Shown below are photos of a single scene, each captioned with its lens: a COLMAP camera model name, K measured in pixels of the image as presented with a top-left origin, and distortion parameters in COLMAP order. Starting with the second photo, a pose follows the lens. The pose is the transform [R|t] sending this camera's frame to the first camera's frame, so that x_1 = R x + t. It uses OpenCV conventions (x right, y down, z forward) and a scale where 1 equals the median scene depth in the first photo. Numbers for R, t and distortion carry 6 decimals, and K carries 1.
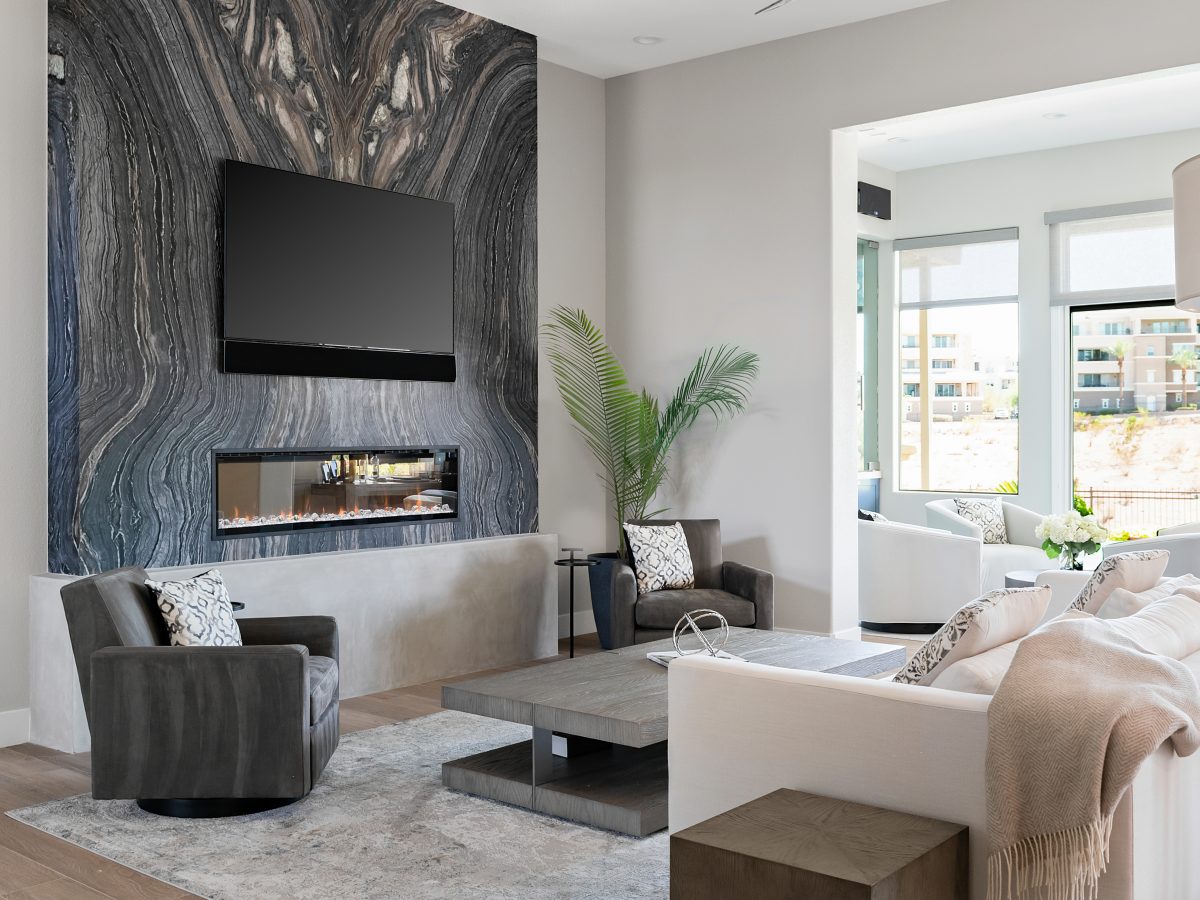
lens RADIAL K [[1255.2, 0, 599.7], [0, 1255.2, 451.8], [0, 0, 1]] dist [-0.023418, 0.000000]
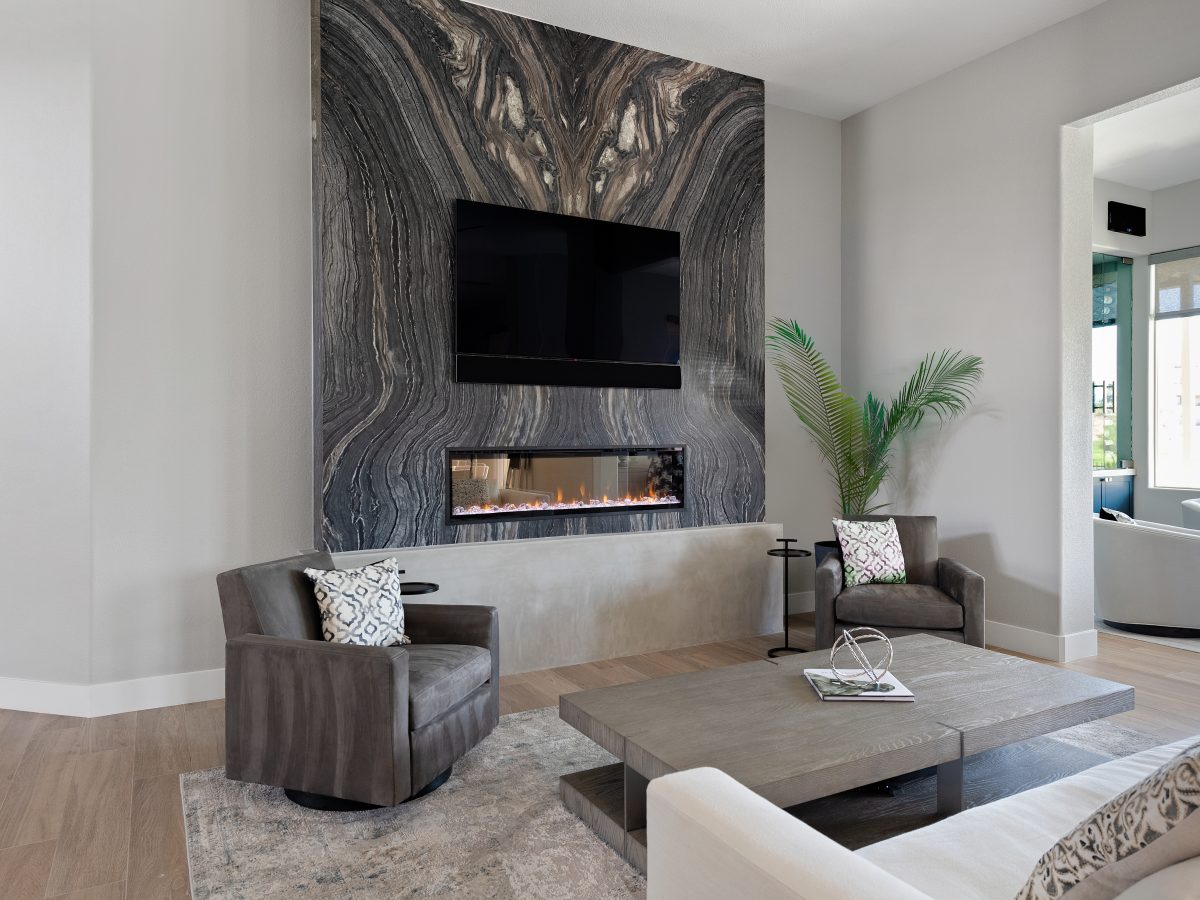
lens RADIAL K [[824.7, 0, 599.9], [0, 824.7, 443.2], [0, 0, 1]] dist [0.020535, -0.013352]
pose [[0.933050, 0.002283, -0.359739, 0.098137], [-0.004128, 0.999982, -0.004362, -0.003191], [0.359722, 0.005555, 0.933043, 0.312533]]
